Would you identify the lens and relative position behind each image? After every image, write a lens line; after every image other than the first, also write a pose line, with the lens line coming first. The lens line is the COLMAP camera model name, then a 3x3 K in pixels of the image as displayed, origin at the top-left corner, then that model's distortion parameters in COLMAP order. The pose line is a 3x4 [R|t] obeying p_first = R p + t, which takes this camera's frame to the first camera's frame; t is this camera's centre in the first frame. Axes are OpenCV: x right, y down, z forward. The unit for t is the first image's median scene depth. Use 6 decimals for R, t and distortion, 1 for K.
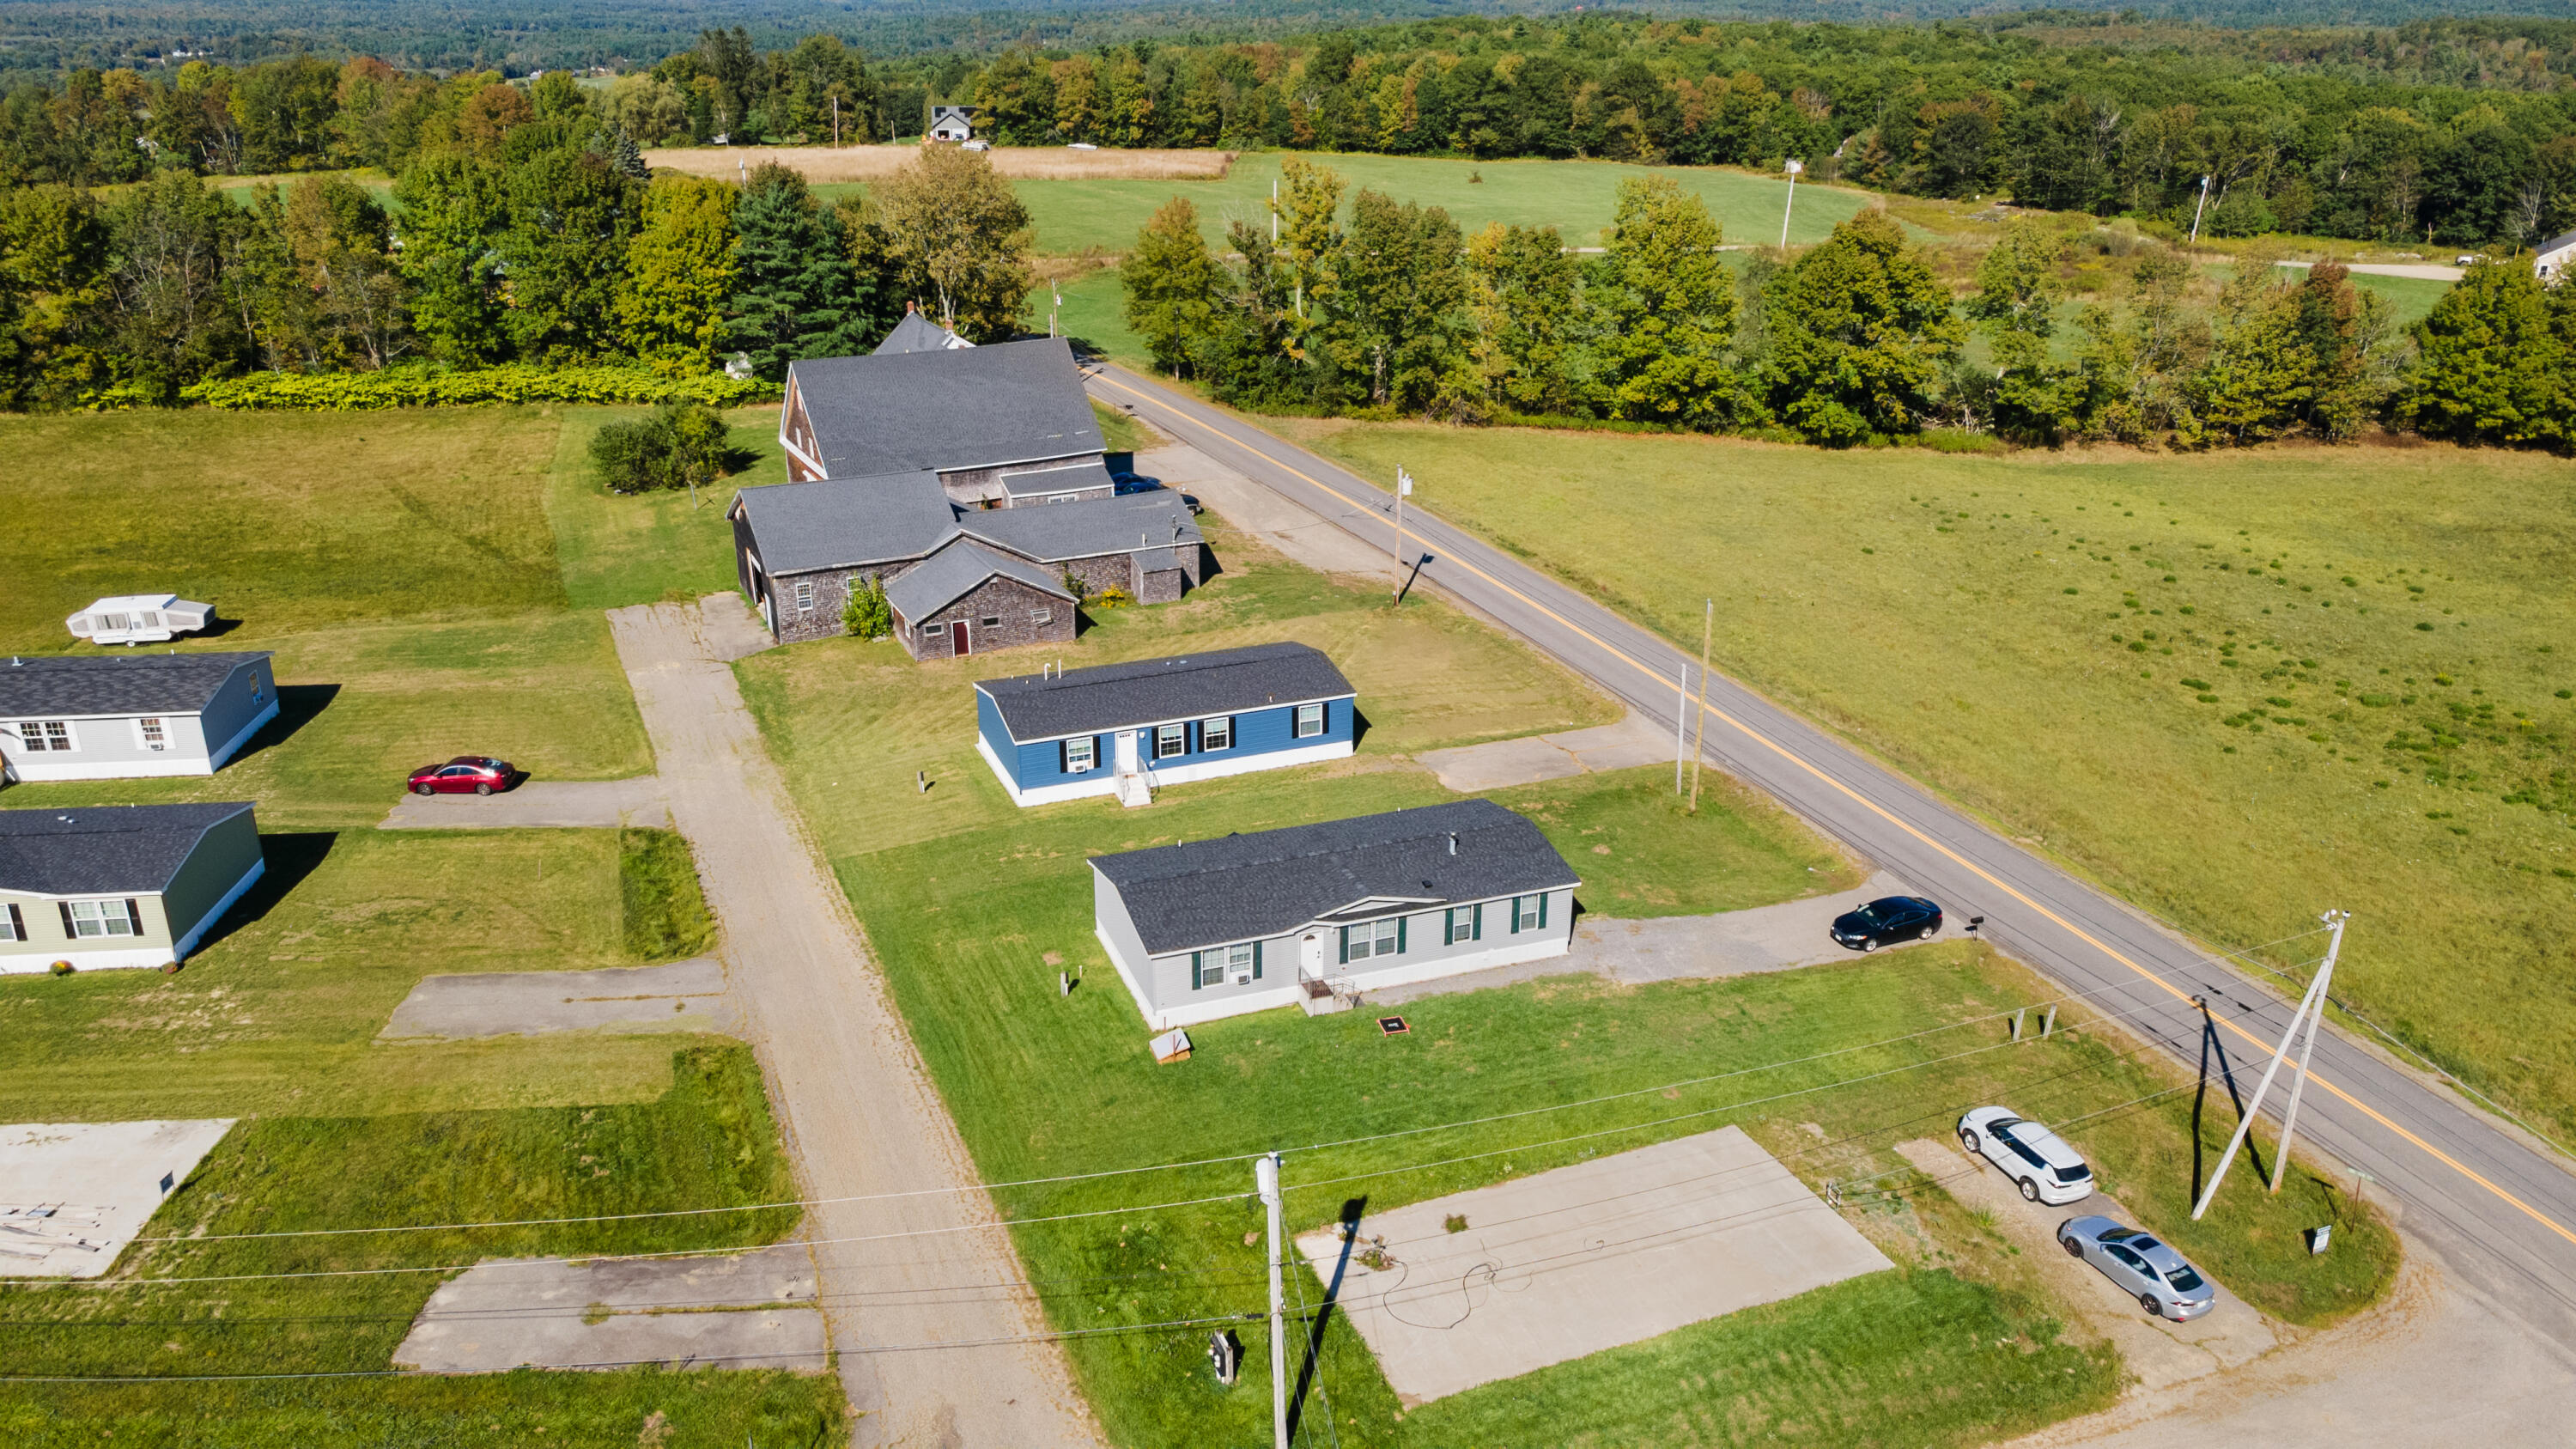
lens RADIAL K [[1896.1, 0, 1280.2], [0, 1896.1, 686.0], [0, 0, 1]] dist [0.013363, 0.058519]
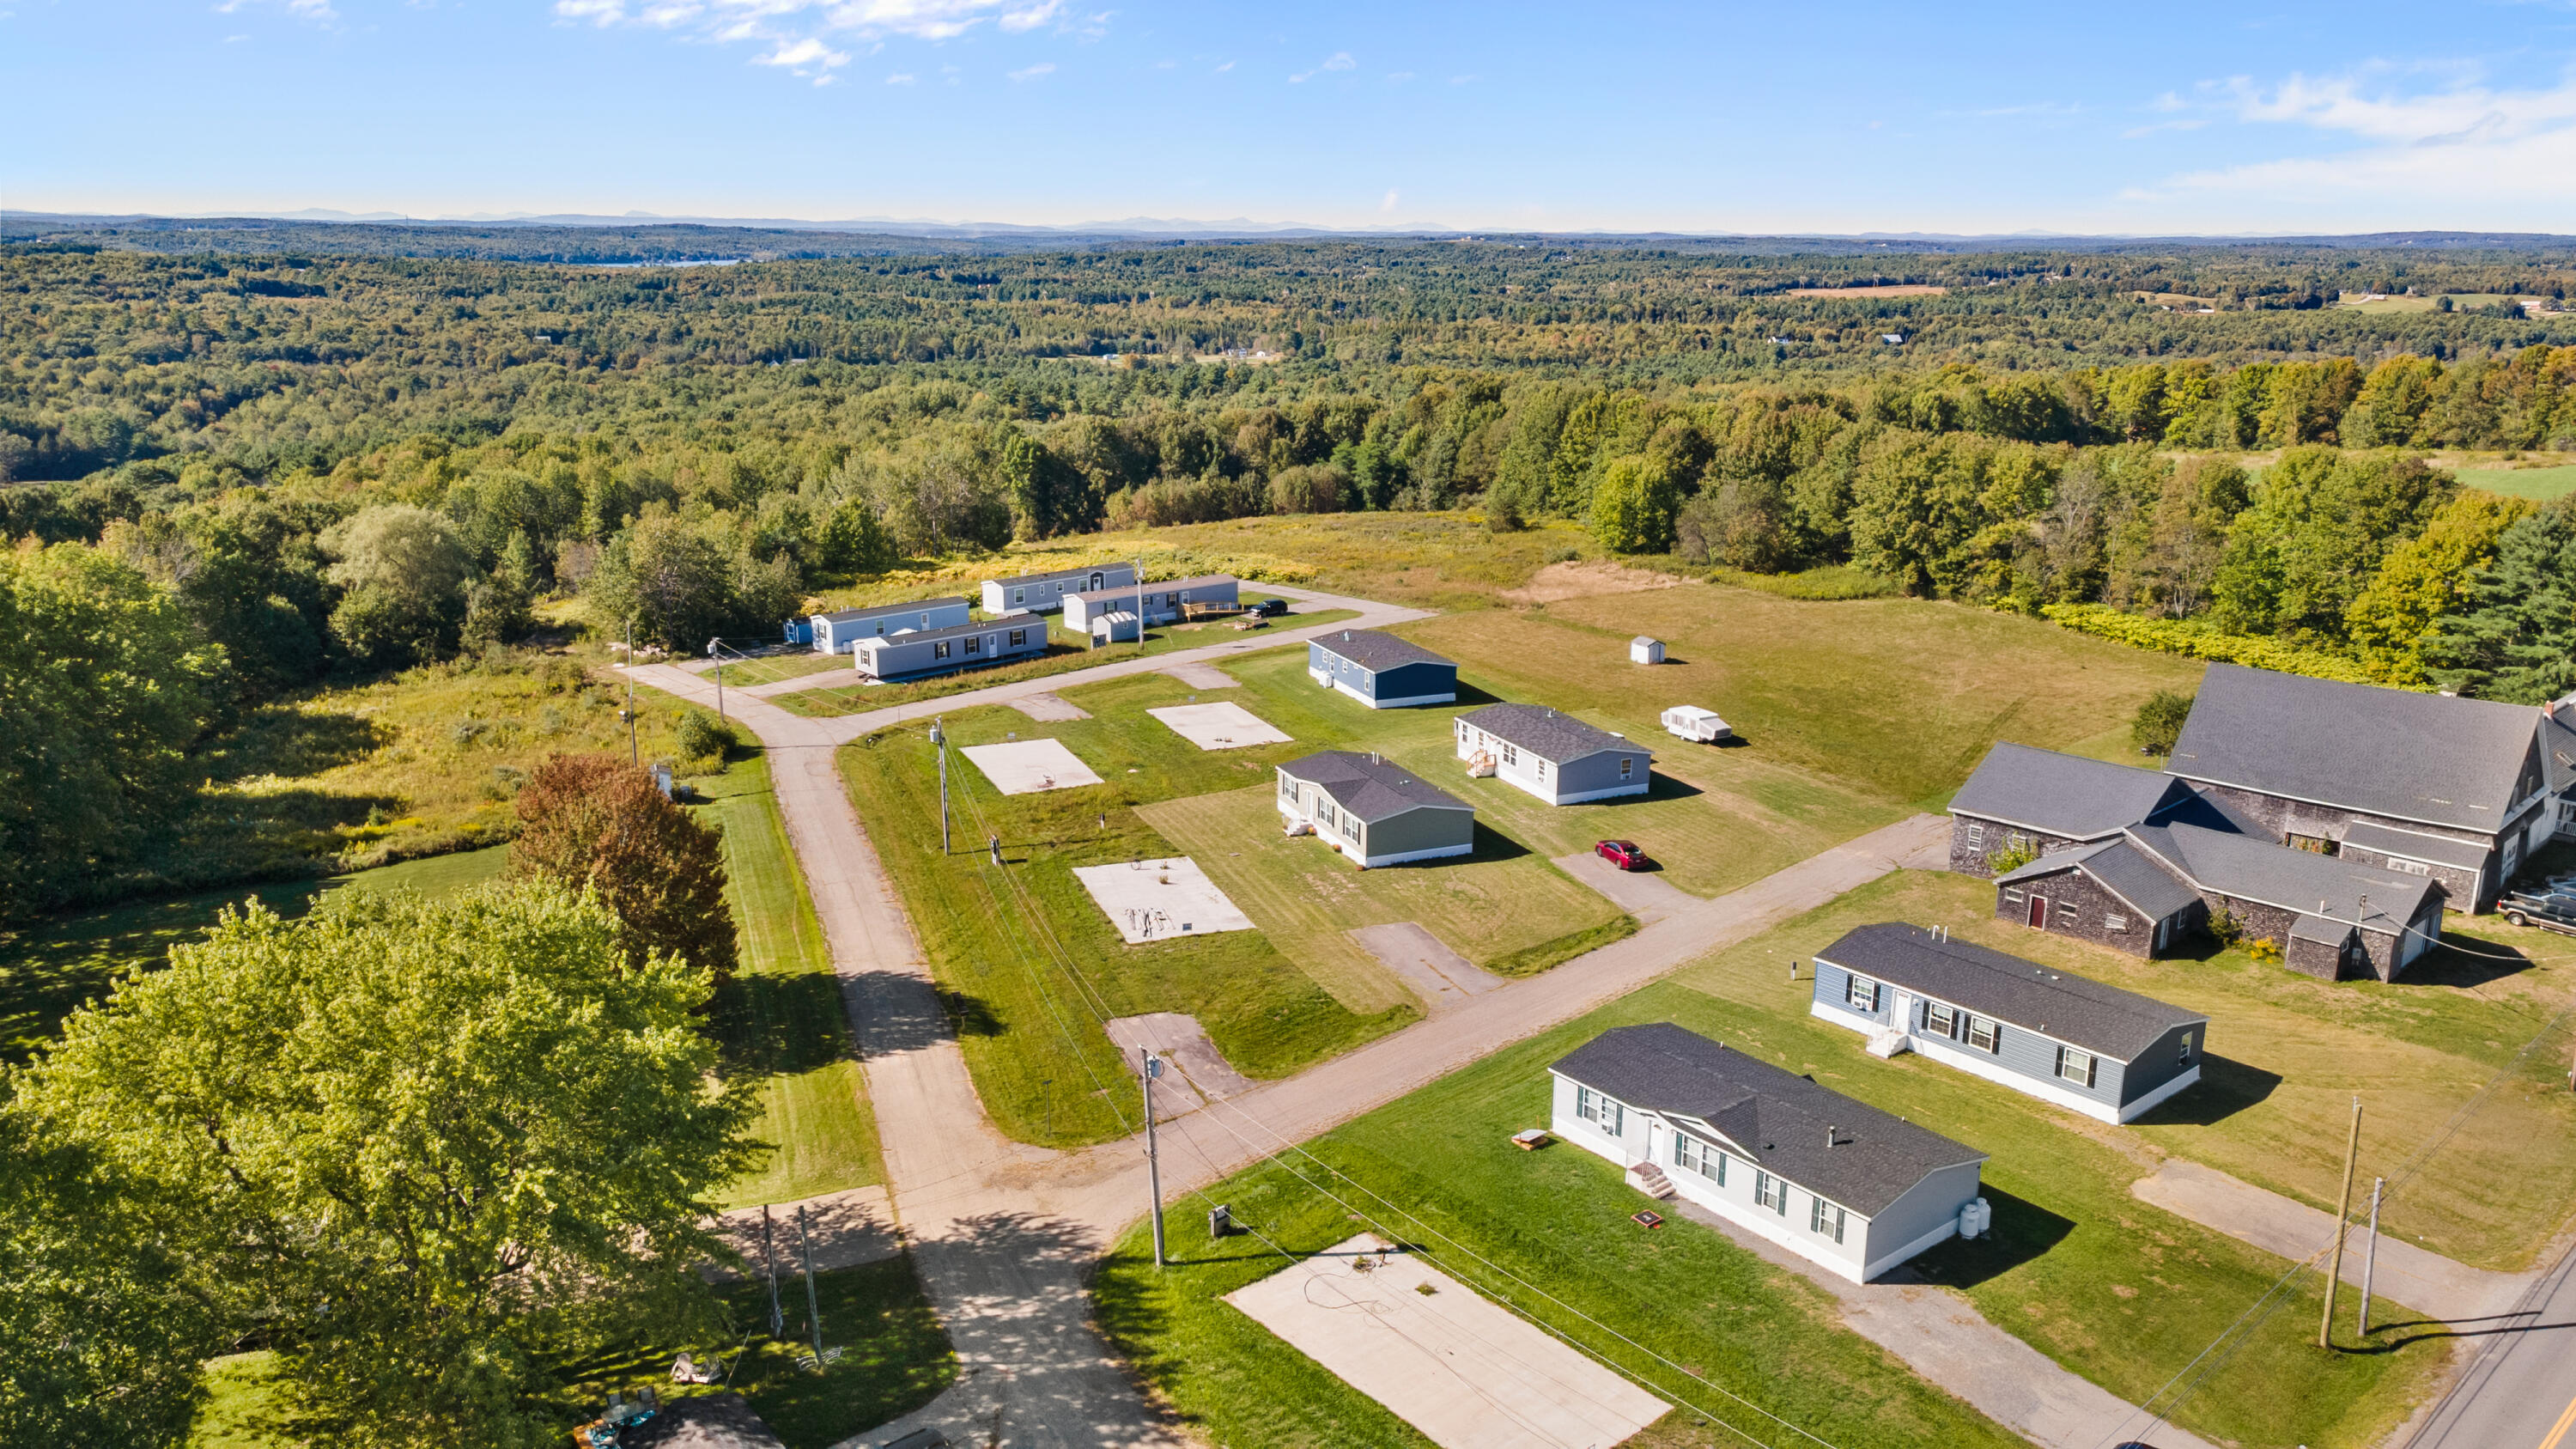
lens RADIAL K [[1896.1, 0, 1280.2], [0, 1896.1, 686.0], [0, 0, 1]] dist [0.013363, 0.058519]
pose [[0.310384, 0.222653, -0.924168, 0.786890], [-0.333021, 0.936043, 0.113668, -0.147415], [0.890370, 0.272487, 0.364681, 0.215568]]
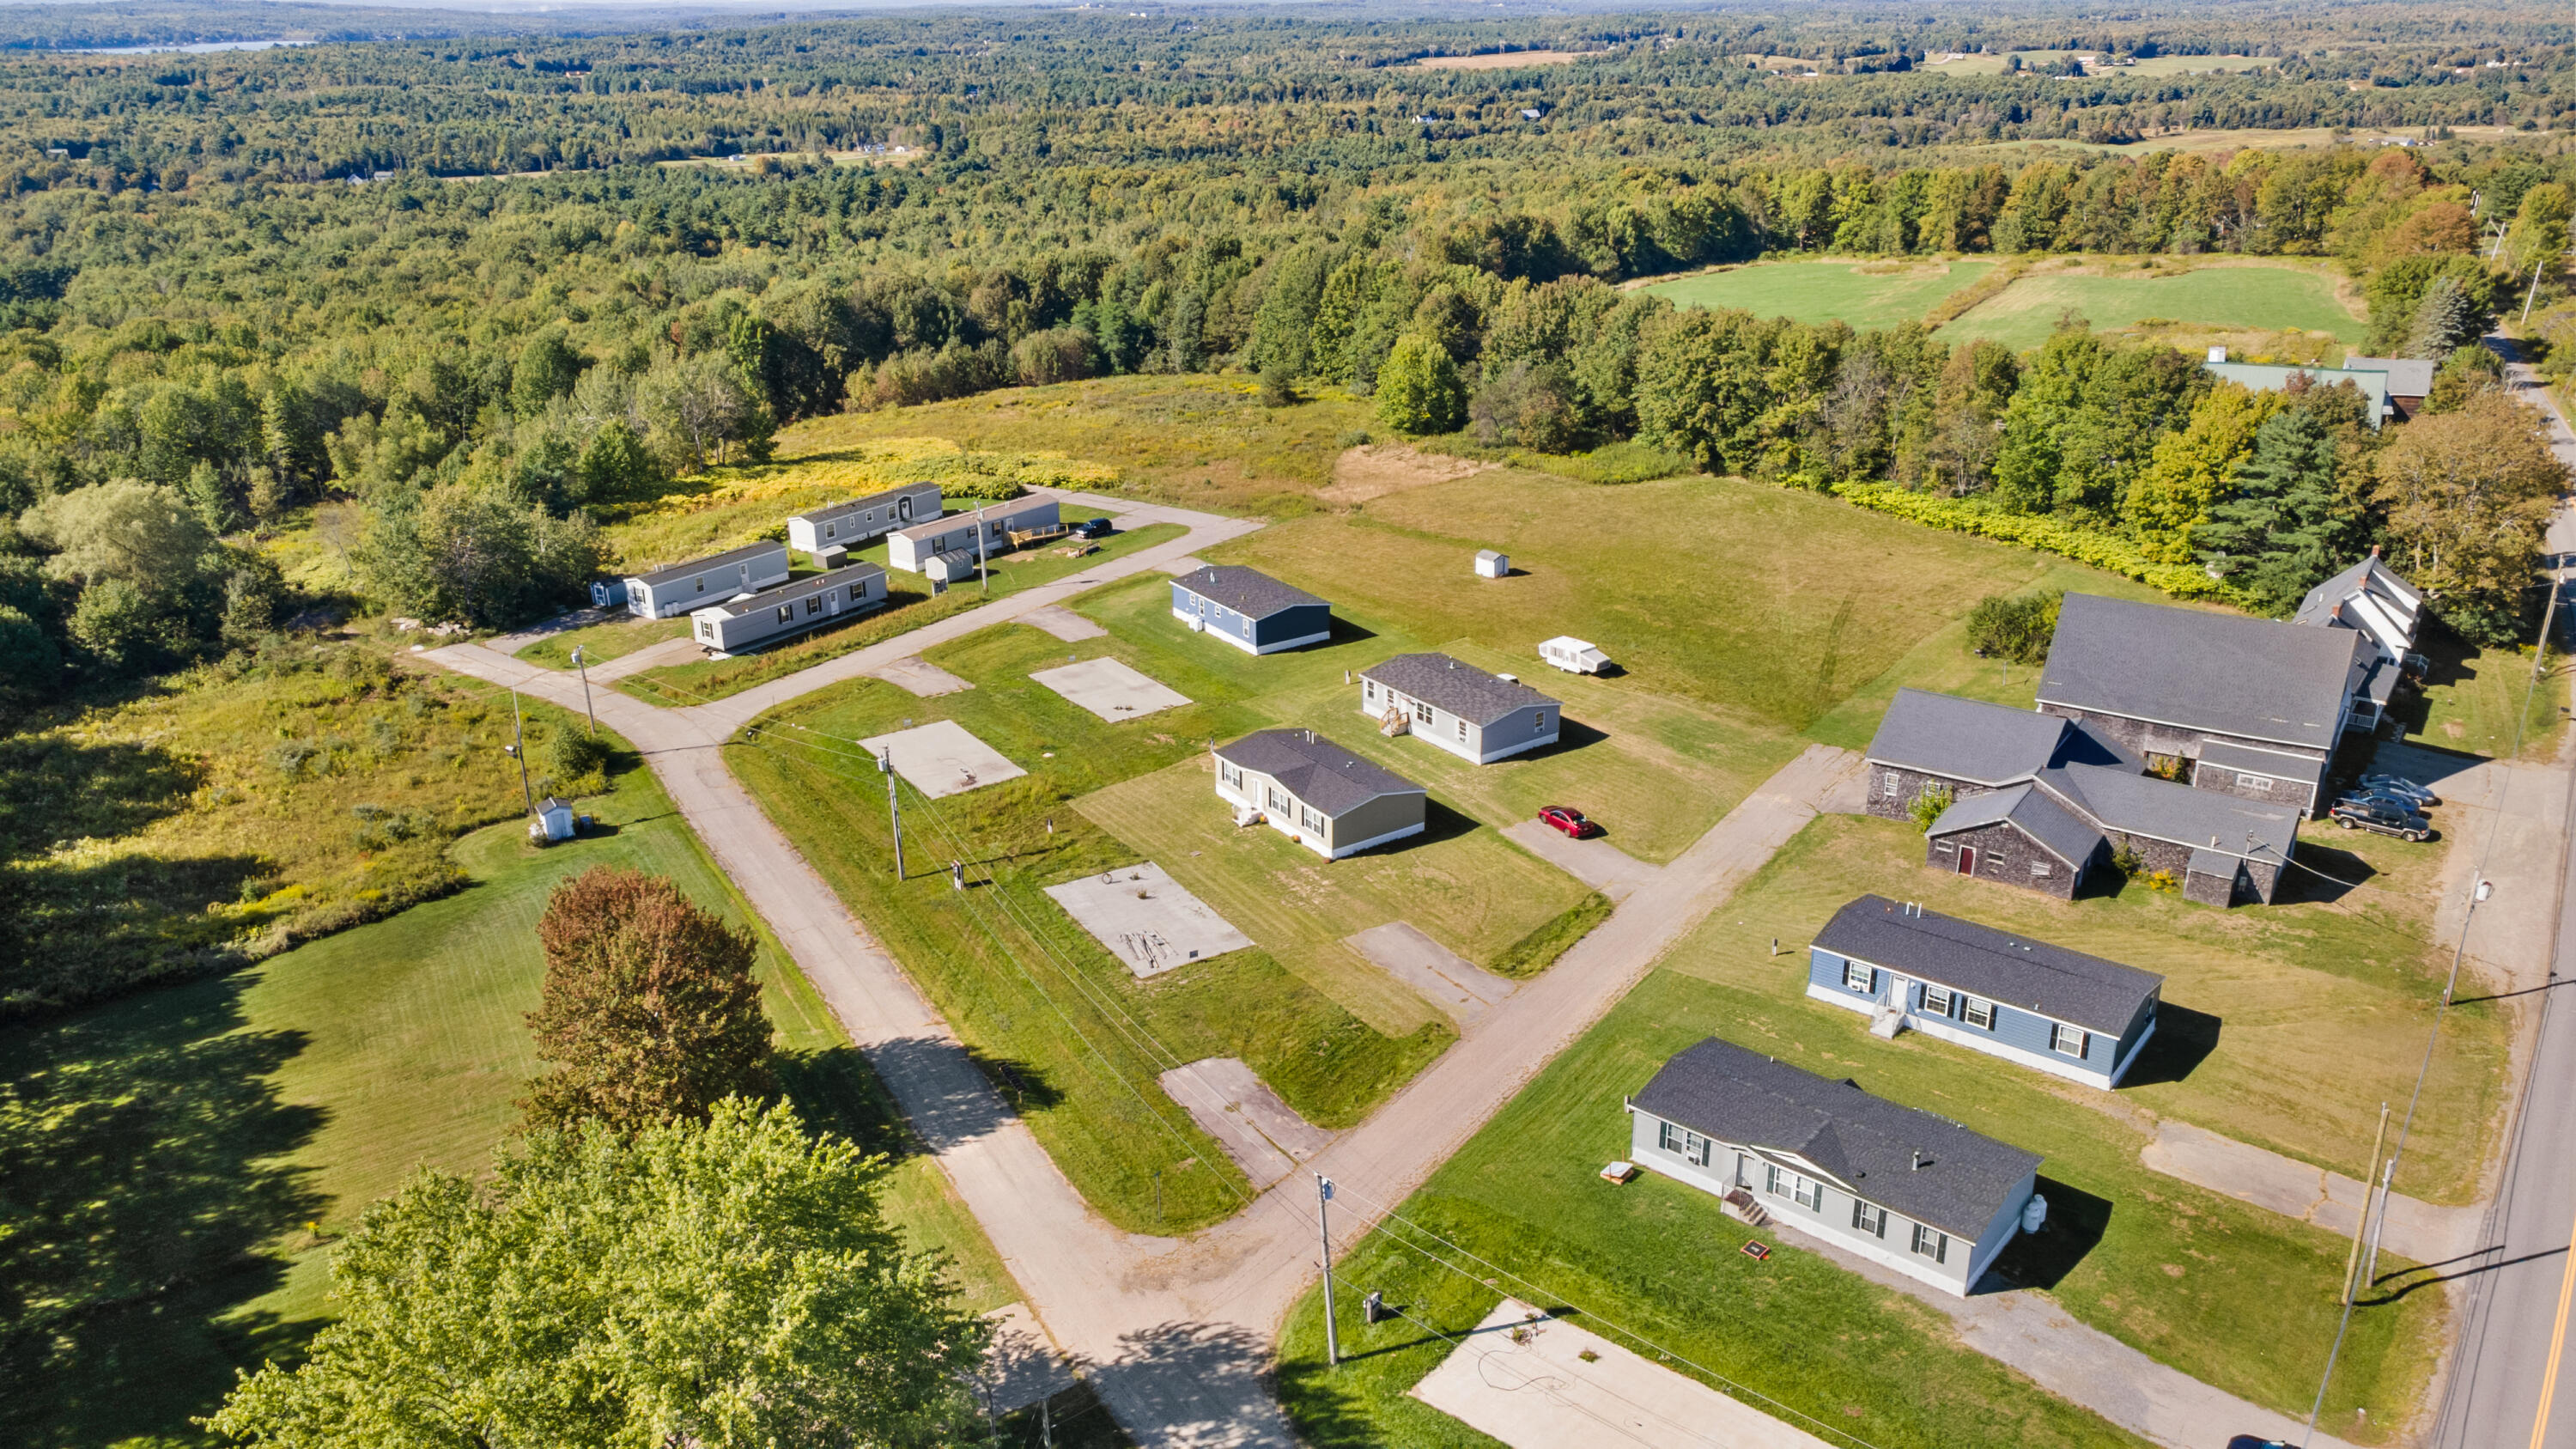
lens RADIAL K [[1896.1, 0, 1280.2], [0, 1896.1, 686.0], [0, 0, 1]] dist [0.013363, 0.058519]
pose [[0.487969, 0.292357, -0.822444, 0.665762], [-0.287719, 0.943453, 0.164664, -0.235285], [0.824078, 0.156282, 0.544492, -0.021875]]
